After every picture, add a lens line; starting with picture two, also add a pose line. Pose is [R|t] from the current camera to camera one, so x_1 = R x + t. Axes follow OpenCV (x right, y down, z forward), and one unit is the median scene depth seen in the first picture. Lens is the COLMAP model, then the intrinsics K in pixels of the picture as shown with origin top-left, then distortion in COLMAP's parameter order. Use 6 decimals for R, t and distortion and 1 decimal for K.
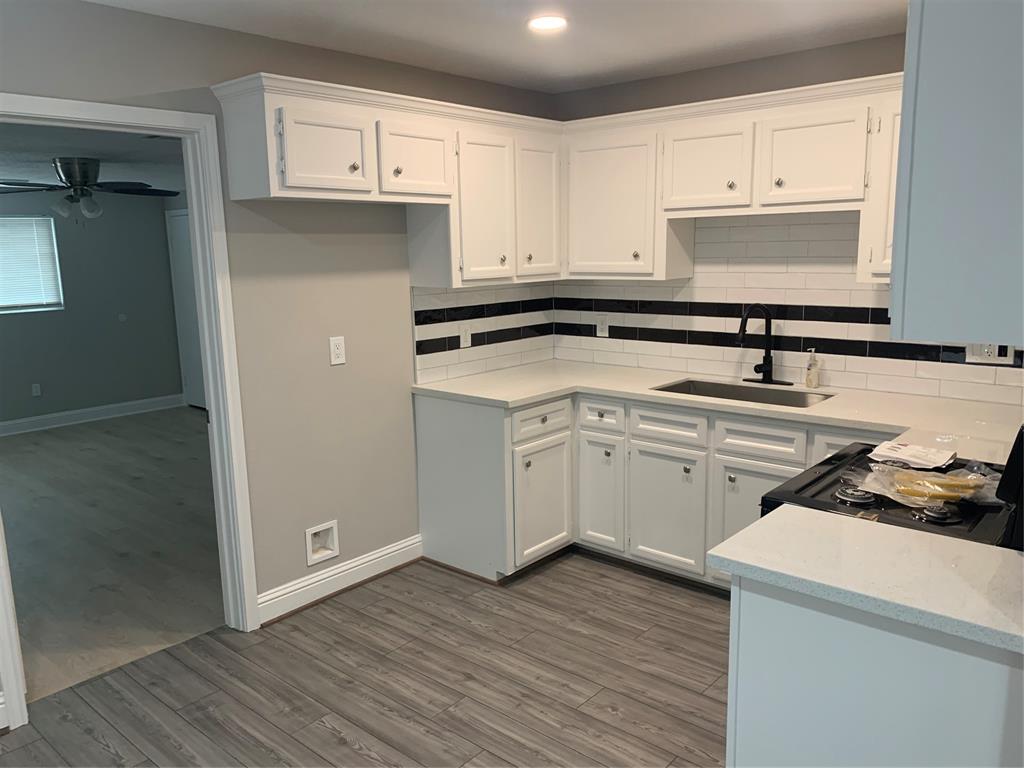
lens RADIAL K [[787.1, 0, 509.5], [0, 787.1, 391.3], [0, 0, 1]] dist [0.029842, -0.043577]
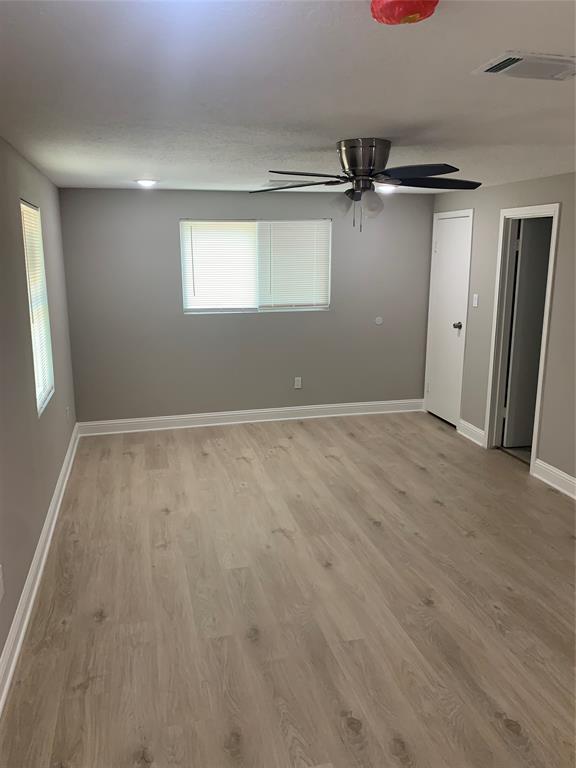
lens RADIAL K [[590.3, 0, 286.0], [0, 590.3, 383.6], [0, 0, 1]] dist [0.029842, -0.043577]
pose [[0.829215, 0.146212, -0.539467, -0.367454], [-0.119749, 0.989240, 0.084049, -0.135568], [0.545952, -0.005094, 0.837801, 0.656366]]
